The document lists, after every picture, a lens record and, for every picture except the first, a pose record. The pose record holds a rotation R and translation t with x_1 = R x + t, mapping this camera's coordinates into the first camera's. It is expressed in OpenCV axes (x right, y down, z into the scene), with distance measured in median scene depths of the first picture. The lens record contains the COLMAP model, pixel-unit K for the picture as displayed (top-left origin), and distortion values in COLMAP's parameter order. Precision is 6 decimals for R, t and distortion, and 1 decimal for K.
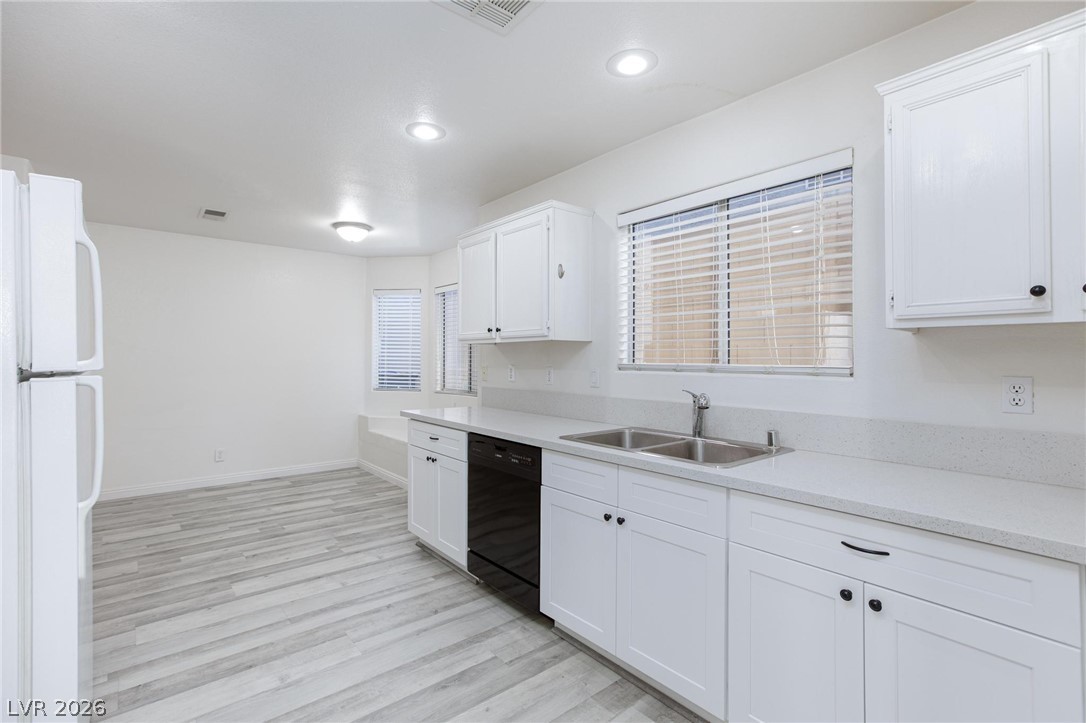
lens RADIAL K [[500.5, 0, 553.6], [0, 500.5, 356.1], [0, 0, 1]] dist [-0.026099, 0.011132]
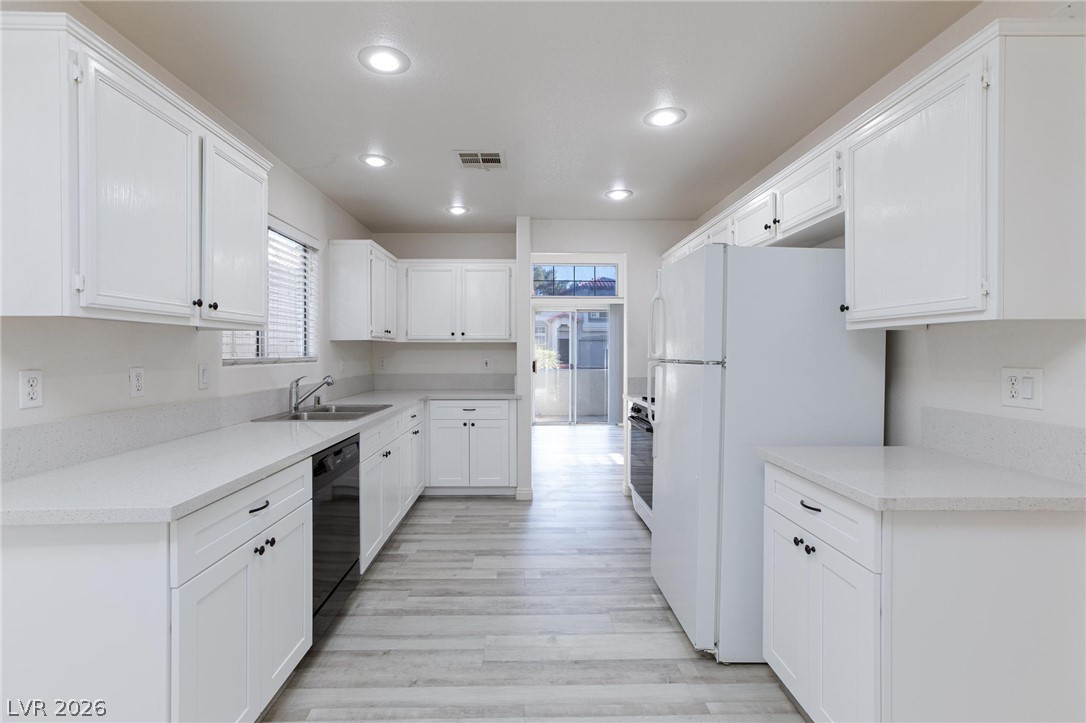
lens RADIAL K [[504.6, 0, 543.1], [0, 504.6, 354.8], [0, 0, 1]] dist [0.004427, 0.000905]
pose [[-0.775843, -0.015241, 0.630742, -1.191563], [-0.006292, 0.999845, 0.016420, -0.008262], [-0.630895, 0.008771, -0.775819, 1.820749]]
